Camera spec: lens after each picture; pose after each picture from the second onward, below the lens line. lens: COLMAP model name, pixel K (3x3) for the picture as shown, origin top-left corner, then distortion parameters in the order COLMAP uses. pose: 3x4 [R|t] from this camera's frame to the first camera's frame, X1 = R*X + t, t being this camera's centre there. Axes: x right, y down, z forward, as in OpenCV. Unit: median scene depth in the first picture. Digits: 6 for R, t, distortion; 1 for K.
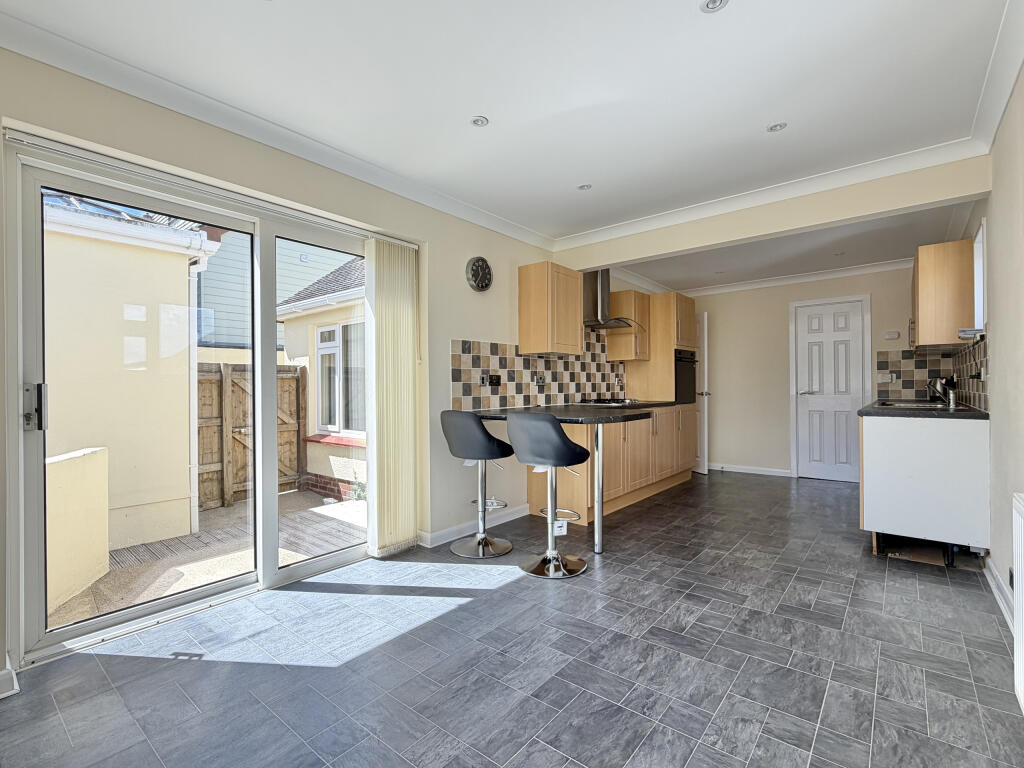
lens RADIAL K [[480.4, 0, 512.0], [0, 480.4, 384.0], [0, 0, 1]] dist [0.000427, 0.000329]
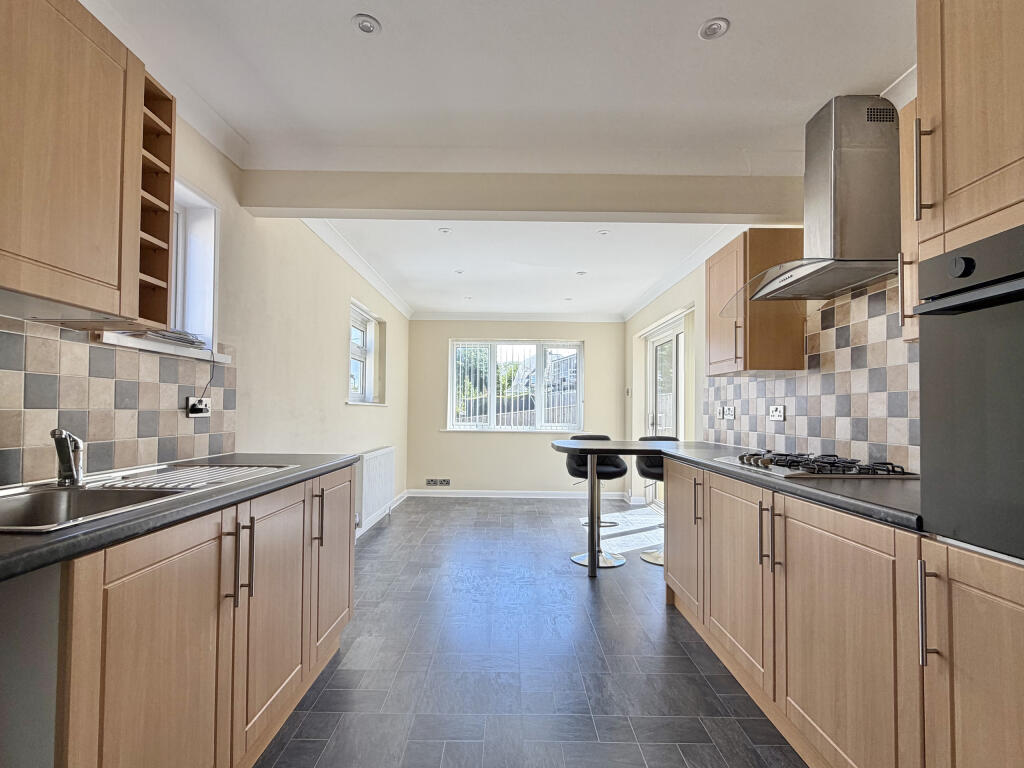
lens RADIAL K [[491.1, 0, 512.3], [0, 491.1, 398.8], [0, 0, 1]] dist [0.001568, 0.000251]
pose [[-0.771737, -0.018768, -0.635665, 1.173820], [-0.004155, 0.999692, -0.024472, -0.015595], [0.635929, -0.016245, -0.771577, 2.001594]]
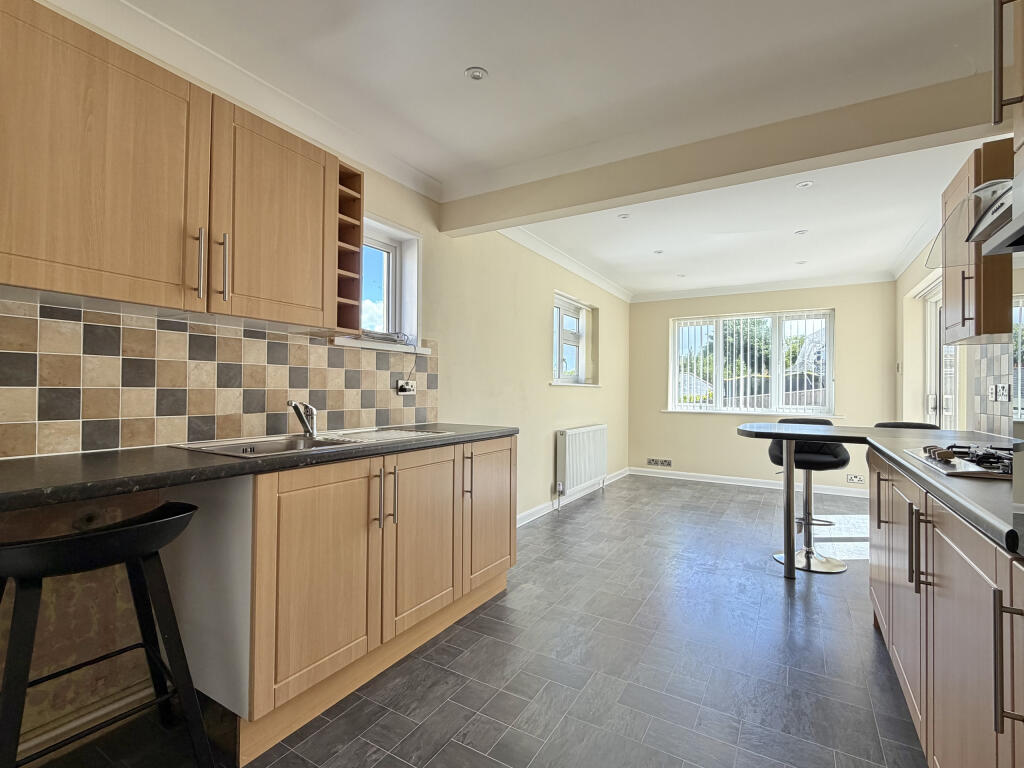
lens RADIAL K [[480.4, 0, 512.0], [0, 480.4, 384.0], [0, 0, 1]] dist [0.000427, 0.000329]
pose [[-0.988730, -0.005694, -0.149603, 0.993203], [-0.003553, 0.999887, -0.014579, -0.012817], [0.149669, -0.013883, -0.988639, 2.141298]]
